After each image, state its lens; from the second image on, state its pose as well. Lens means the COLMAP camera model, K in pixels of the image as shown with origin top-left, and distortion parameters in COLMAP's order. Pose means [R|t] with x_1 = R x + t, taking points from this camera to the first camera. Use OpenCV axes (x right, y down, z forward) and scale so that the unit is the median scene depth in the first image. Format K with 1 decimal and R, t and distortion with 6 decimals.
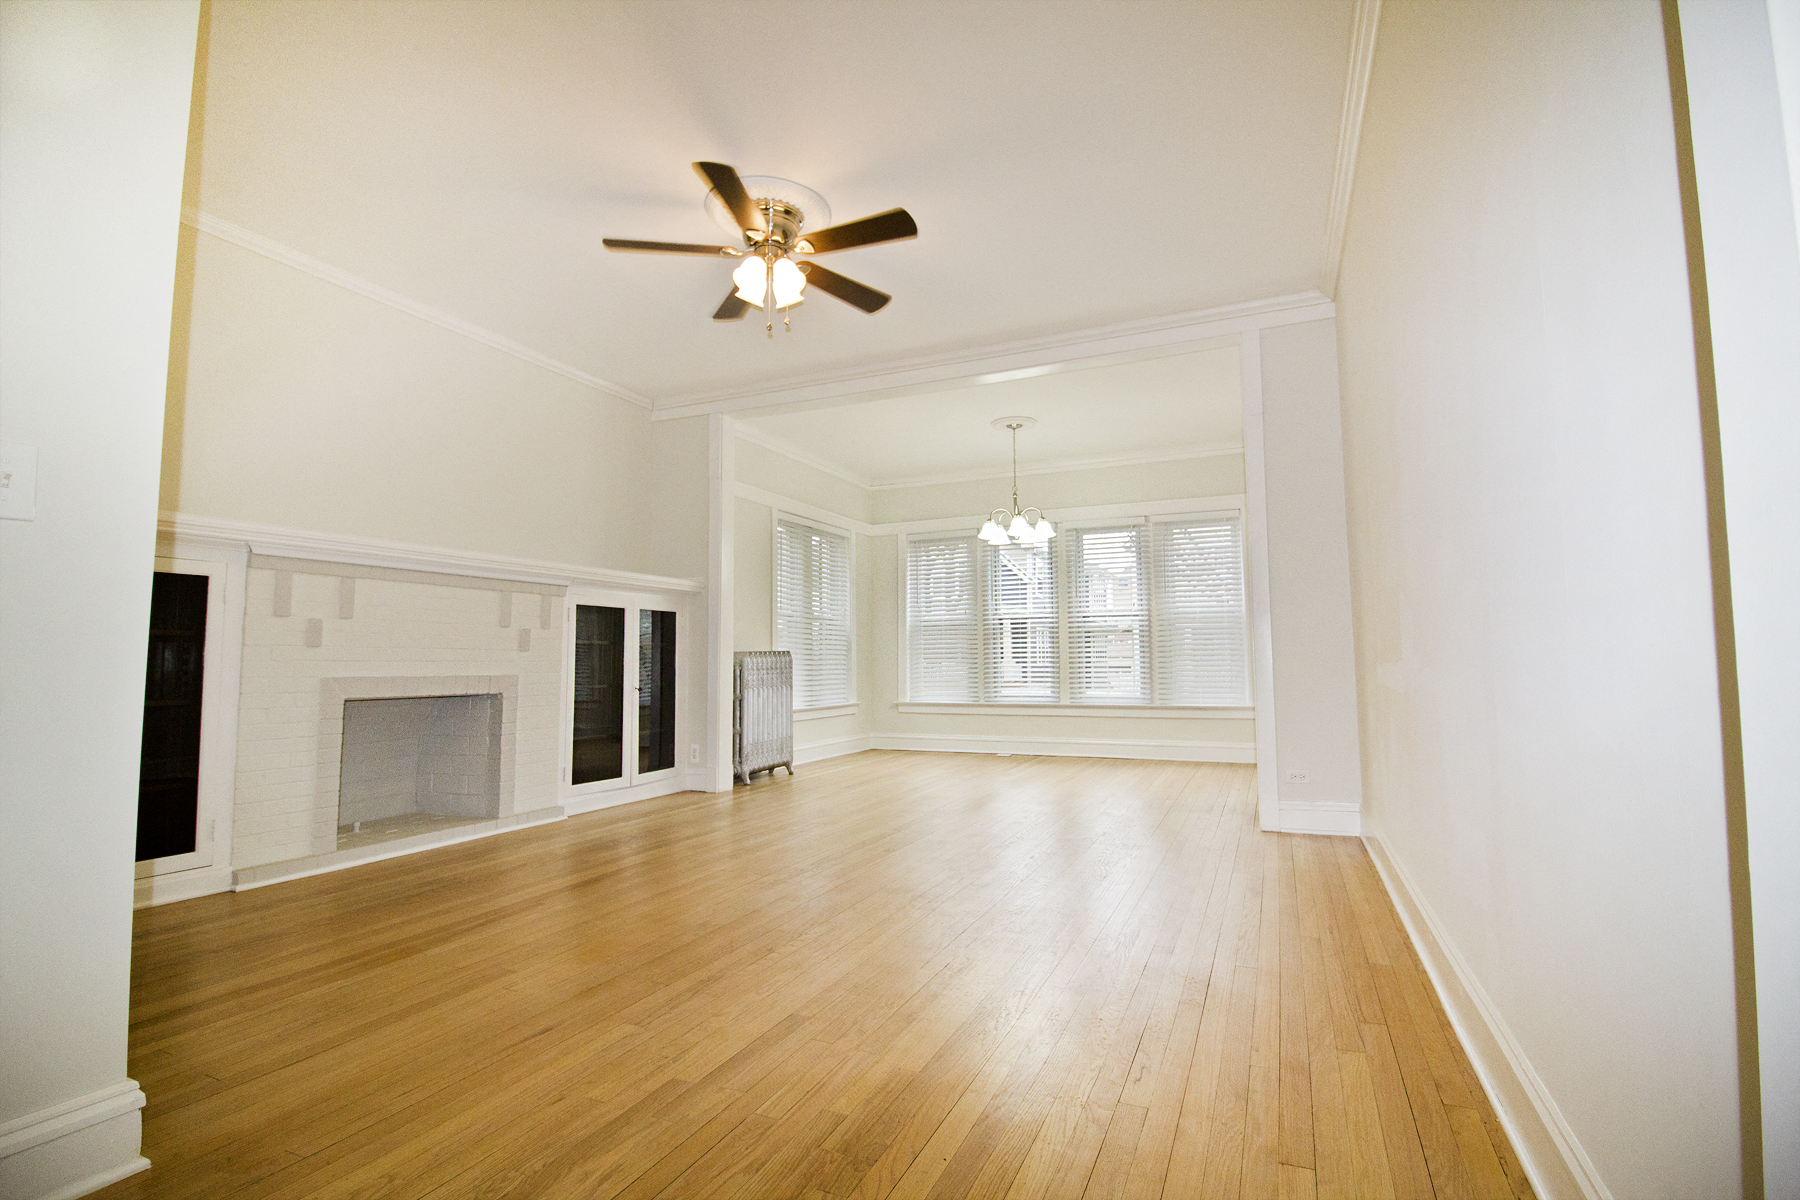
lens RADIAL K [[815.2, 0, 900.0], [0, 815.2, 600.0], [0, 0, 1]] dist [-0.023600, -0.000091]
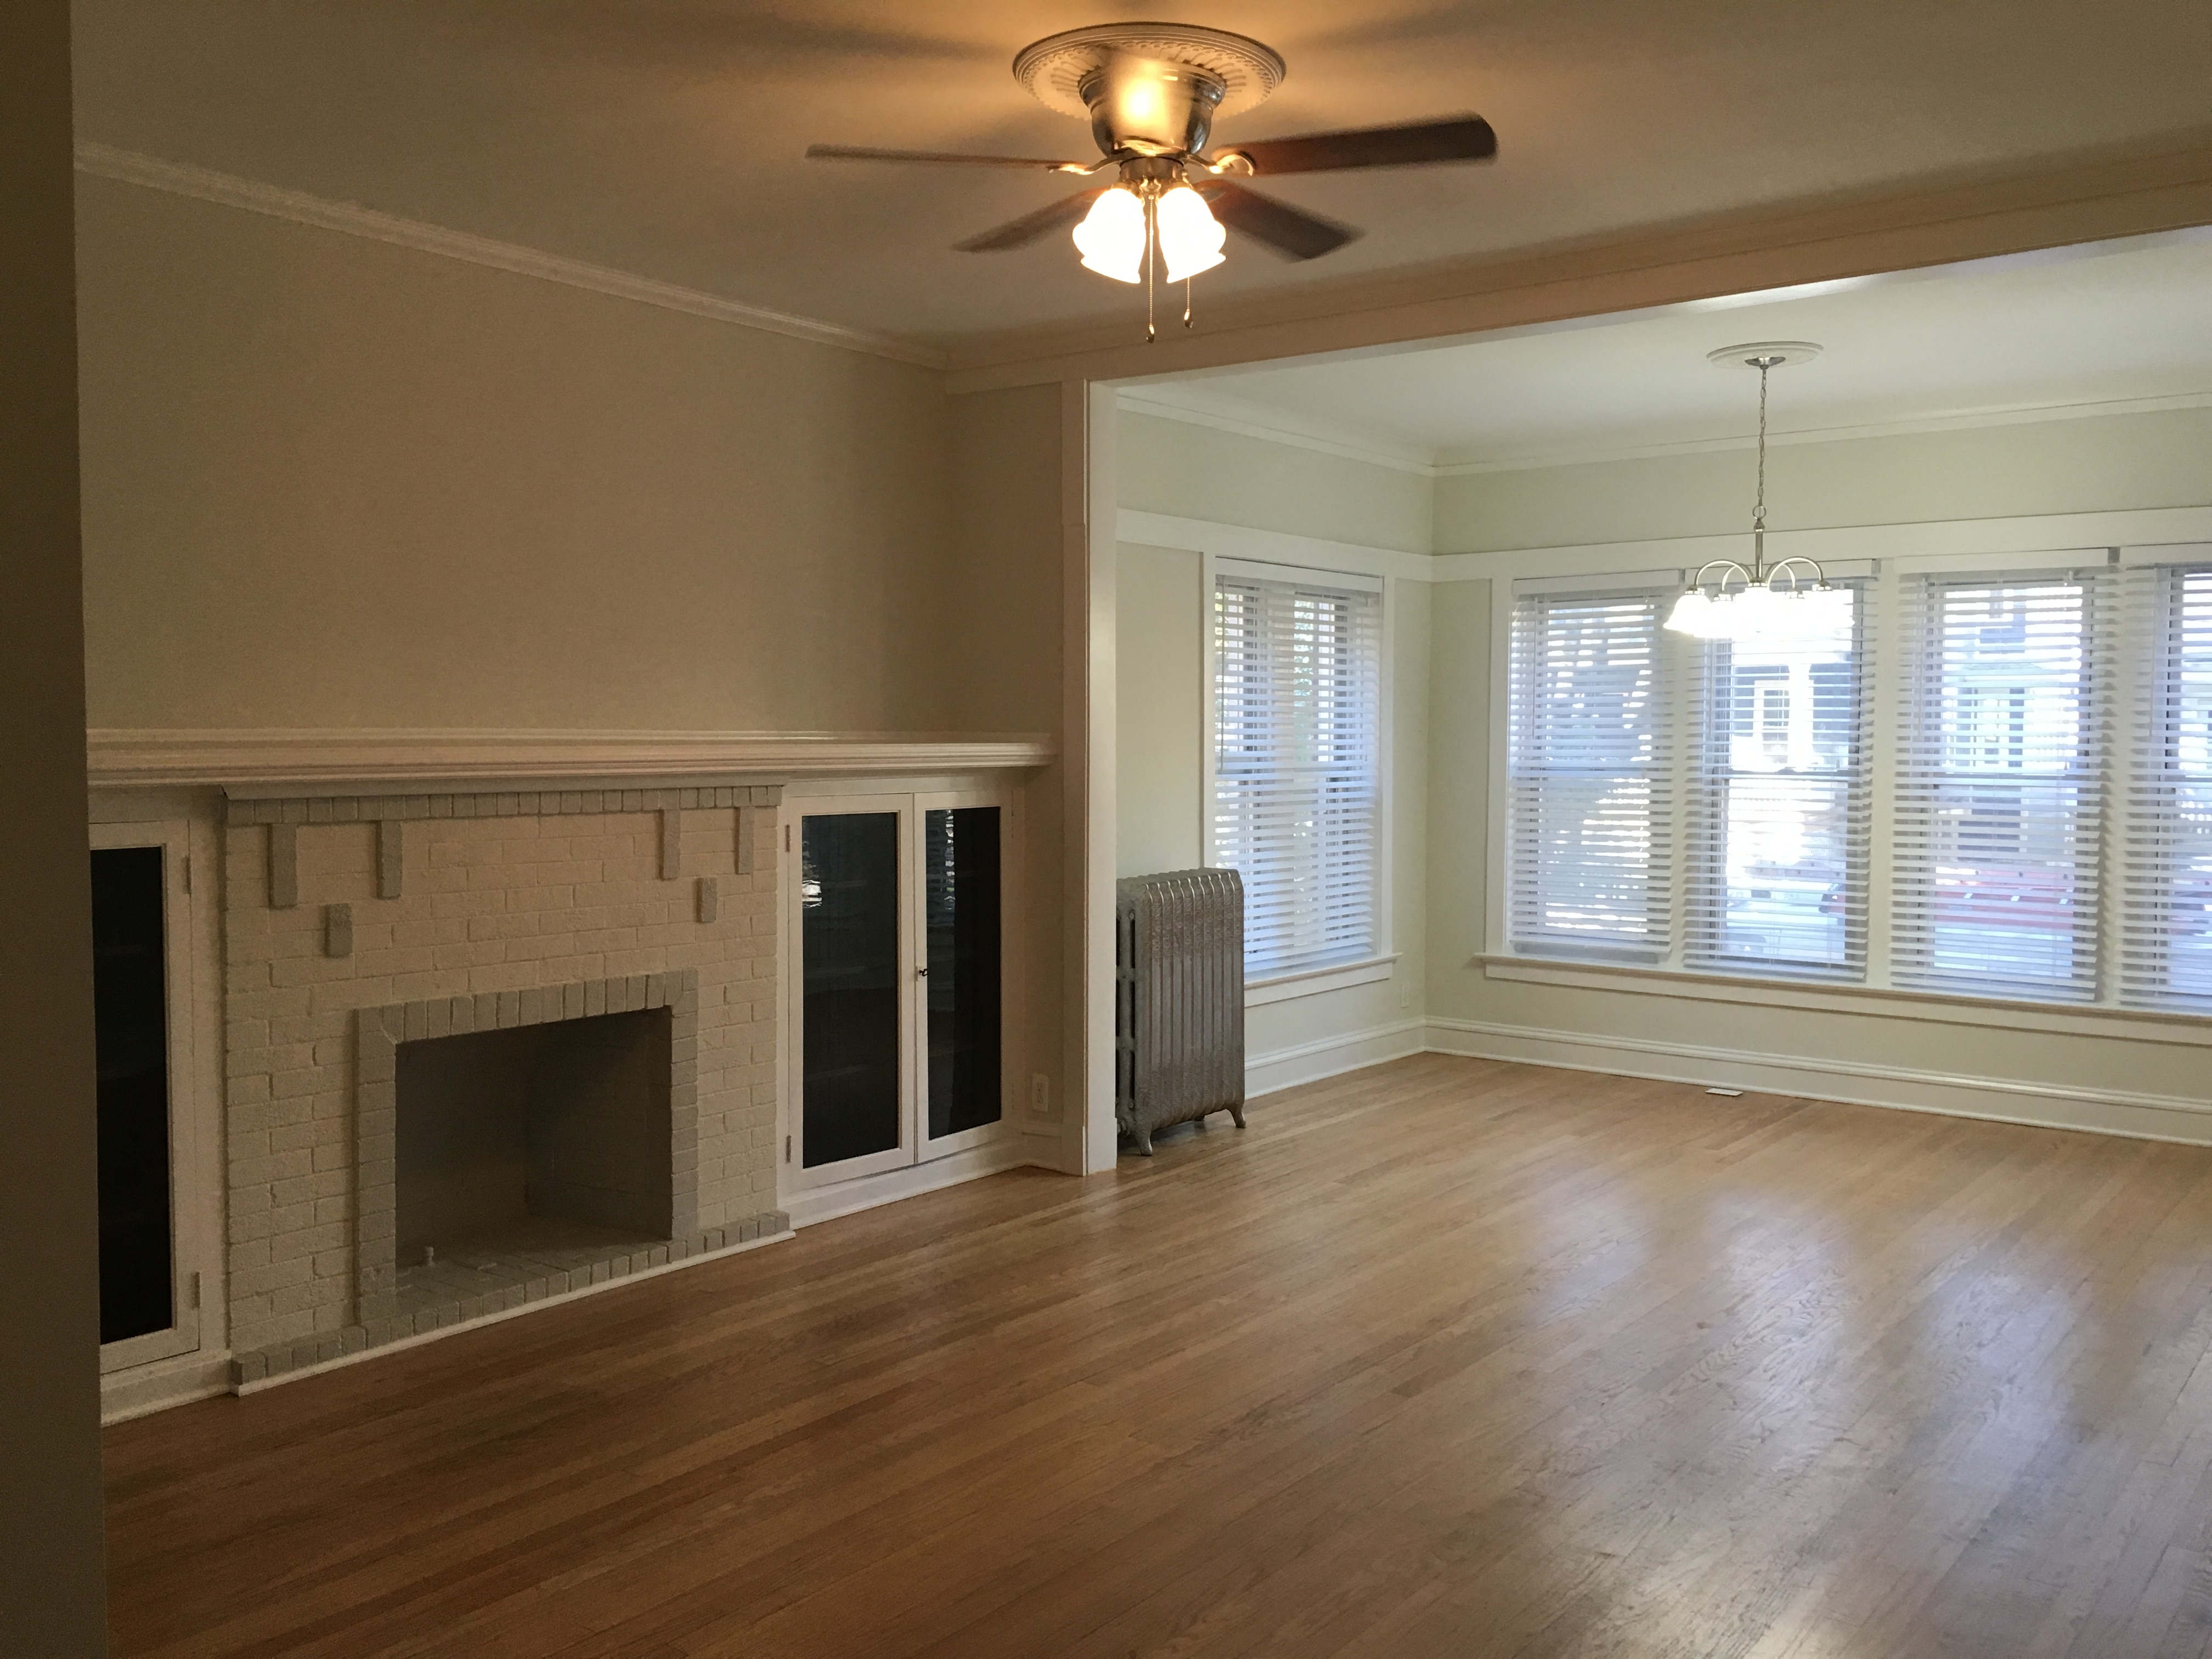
lens RADIAL K [[1848.6, 0, 1096.7], [0, 1848.6, 828.1], [0, 0, 1]] dist [0.067226, -0.106195]
pose [[0.971178, 0.022857, -0.237259, 0.048023], [0.009758, 0.990744, 0.135390, -0.135398], [0.238157, -0.133803, 0.961966, -0.055611]]
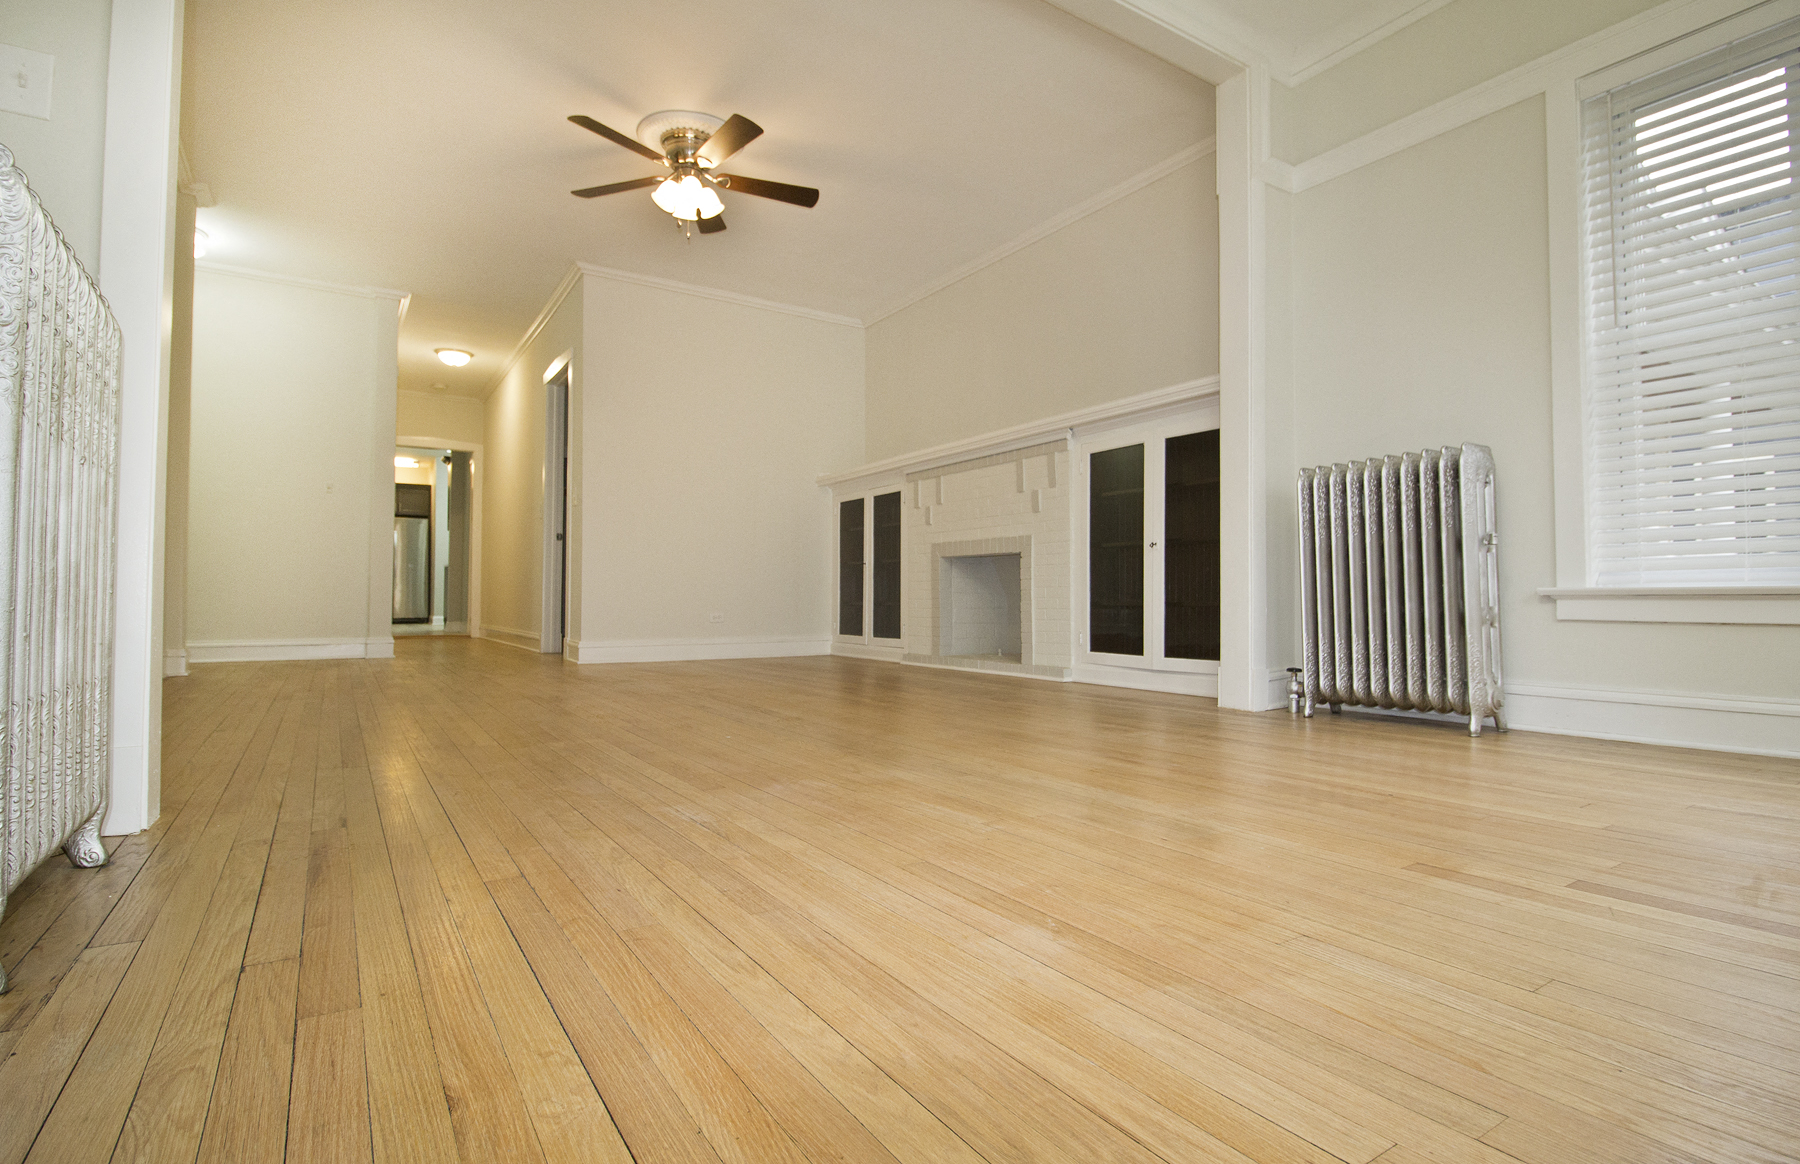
lens RADIAL K [[881.3, 0, 900.0], [0, 881.3, 582.0], [0, 0, 1]] dist [-0.001920, -0.000205]
pose [[-0.530503, 0.049683, -0.846226, 0.522531], [0.120371, 0.992580, -0.017185, 0.133524], [0.839093, -0.110978, -0.532547, 1.285175]]
